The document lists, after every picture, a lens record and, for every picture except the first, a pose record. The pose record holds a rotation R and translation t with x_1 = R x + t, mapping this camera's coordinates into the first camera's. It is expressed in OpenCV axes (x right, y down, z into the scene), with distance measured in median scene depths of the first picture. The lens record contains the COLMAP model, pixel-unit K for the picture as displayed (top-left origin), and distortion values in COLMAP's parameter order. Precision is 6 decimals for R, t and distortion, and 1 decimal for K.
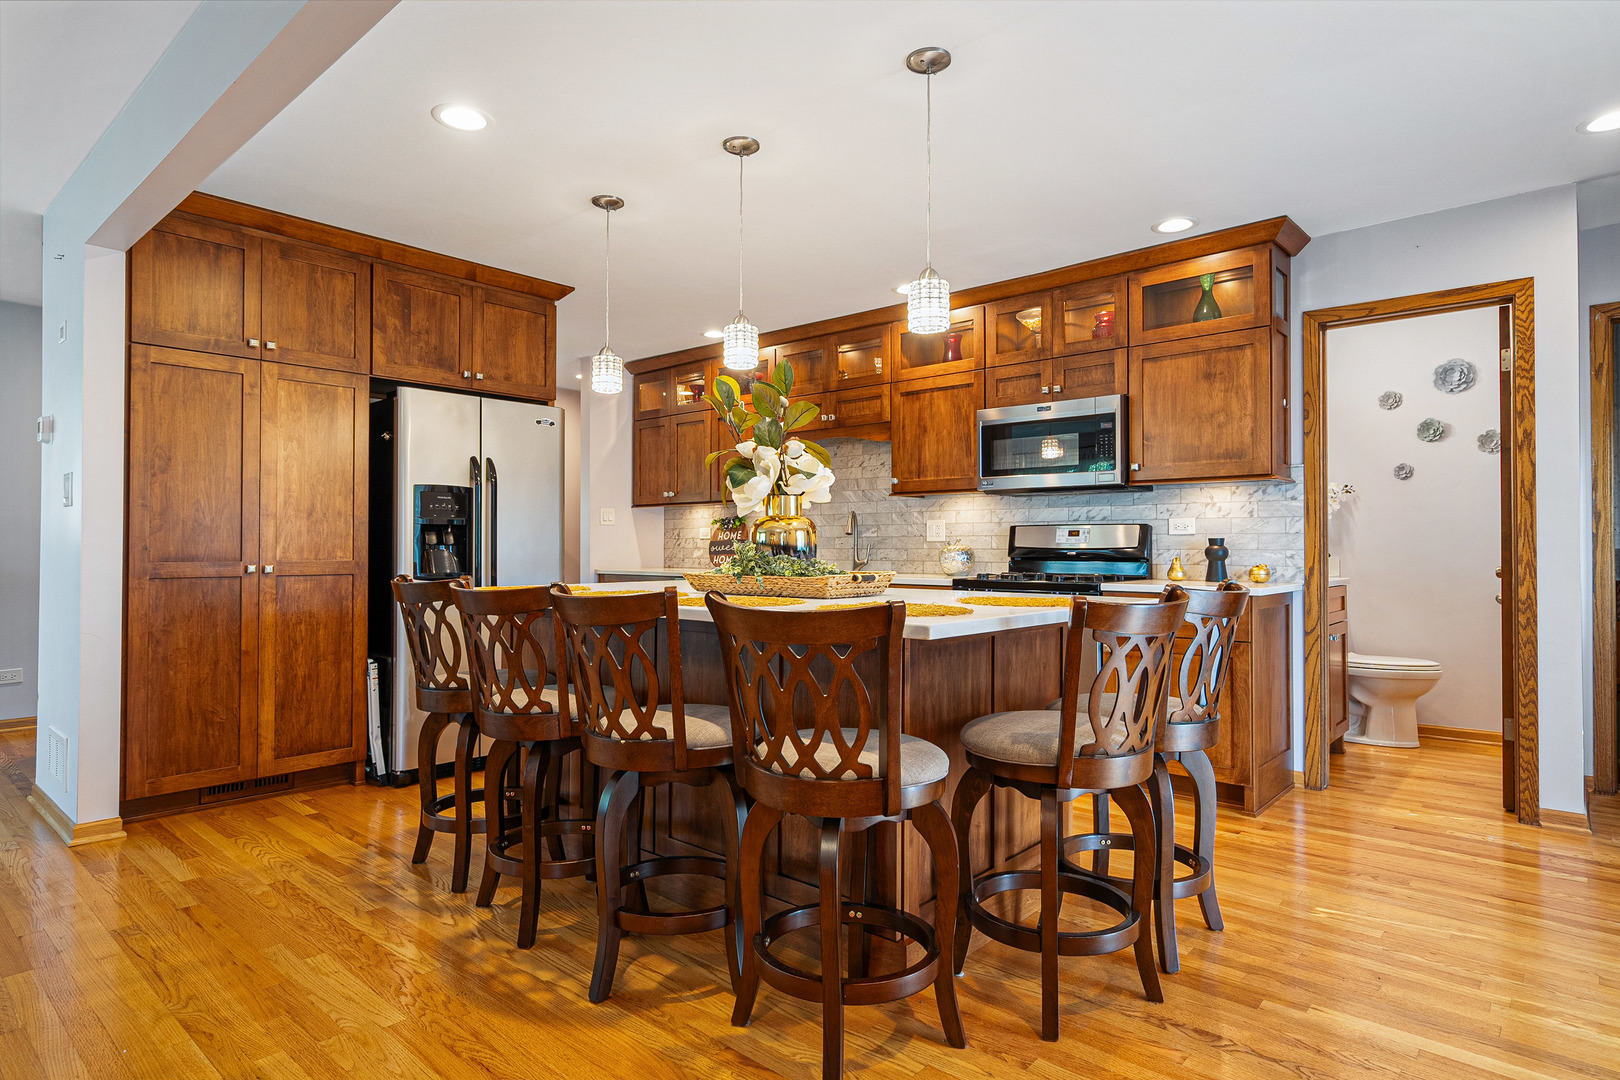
lens RADIAL K [[887.8, 0, 806.7], [0, 887.8, 541.0], [0, 0, 1]] dist [0.007282, 0.001152]
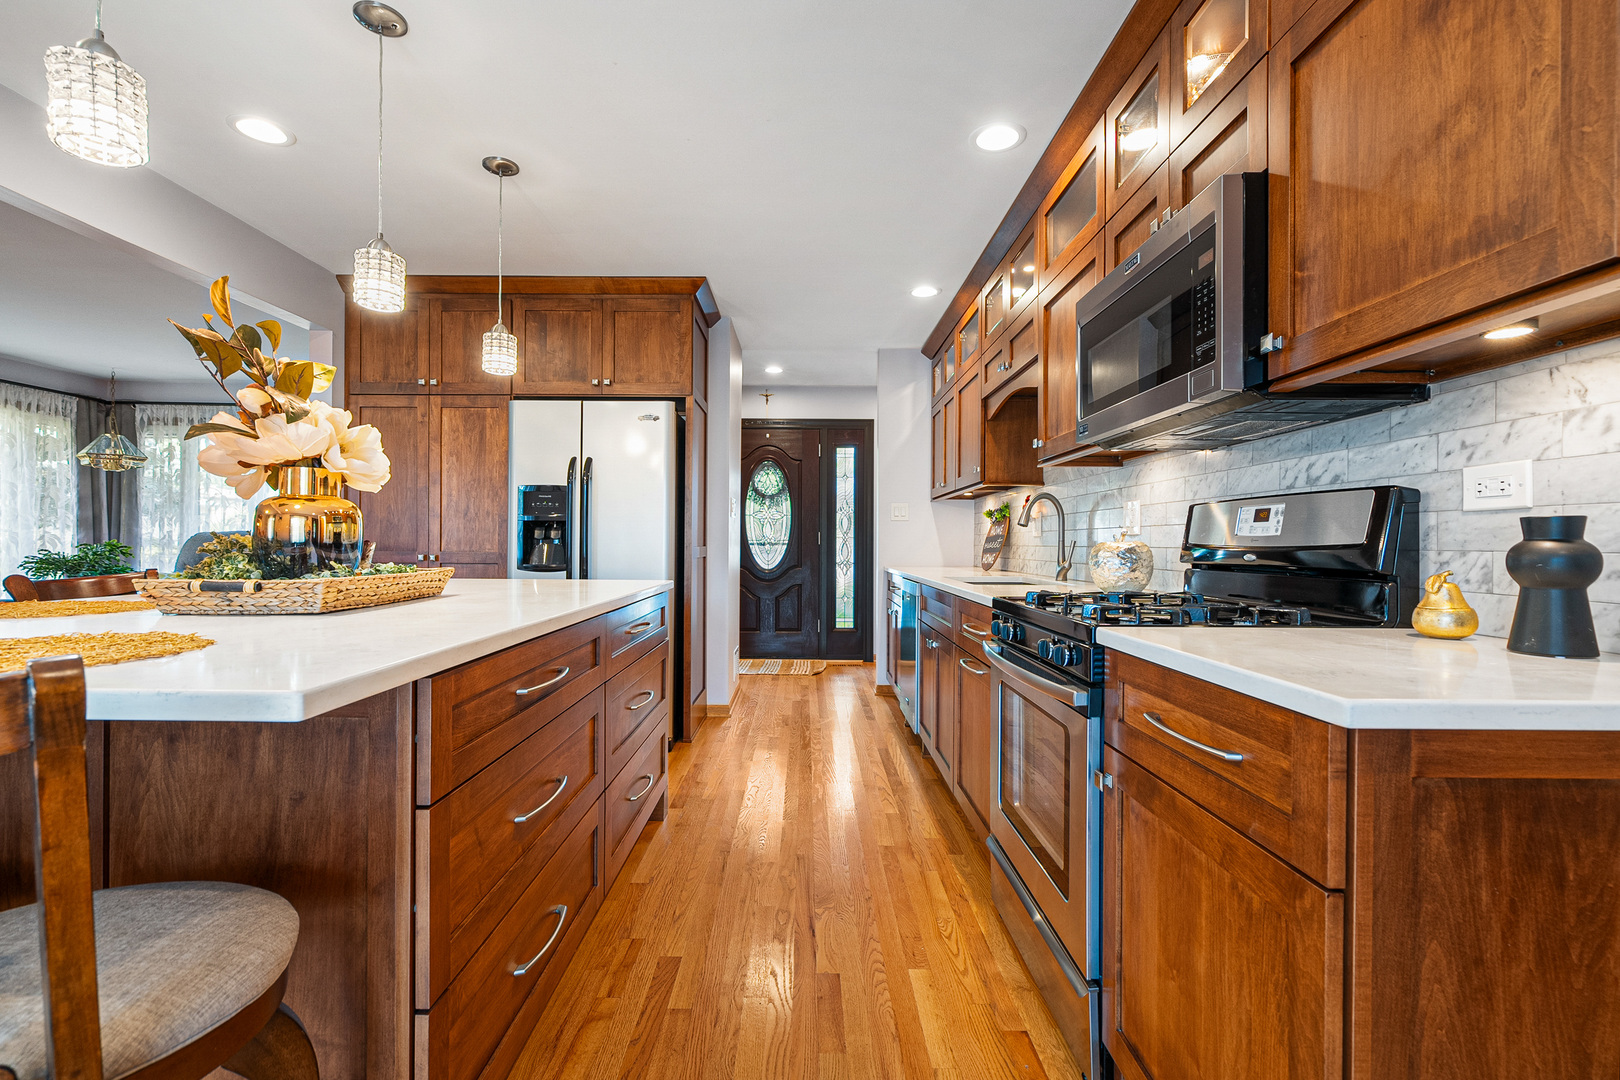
lens RADIAL K [[730.6, 0, 808.2], [0, 730.6, 541.7], [0, 0, 1]] dist [-0.000262, 0.000442]
pose [[0.667370, 0.002240, -0.744723, 0.502982], [0.000445, 0.999994, 0.003406, 0.004802], [0.744726, -0.002604, 0.667365, 0.662302]]
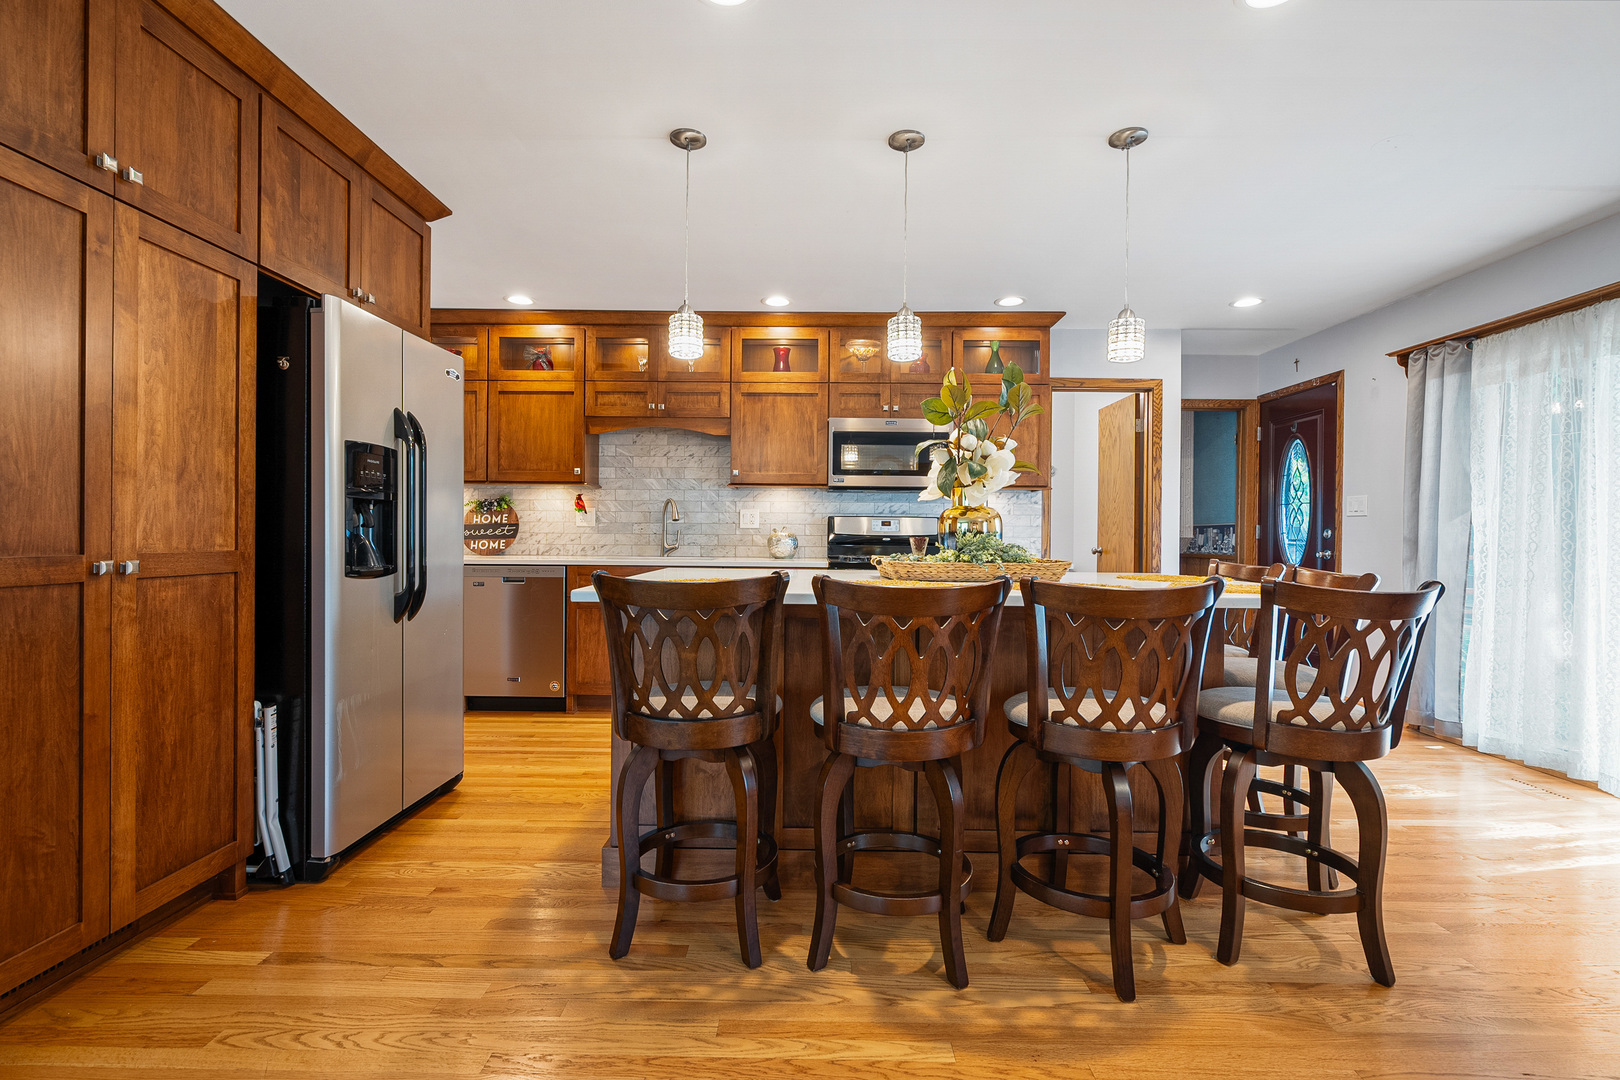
lens RADIAL K [[730.6, 0, 806.4], [0, 730.6, 539.8], [0, 0, 1]] dist [-0.000262, 0.000442]
pose [[0.755311, 0.000030, 0.655367, -0.550144], [-0.012075, 0.999831, 0.013871, 0.001930], [-0.655256, -0.018390, 0.755183, 0.337840]]
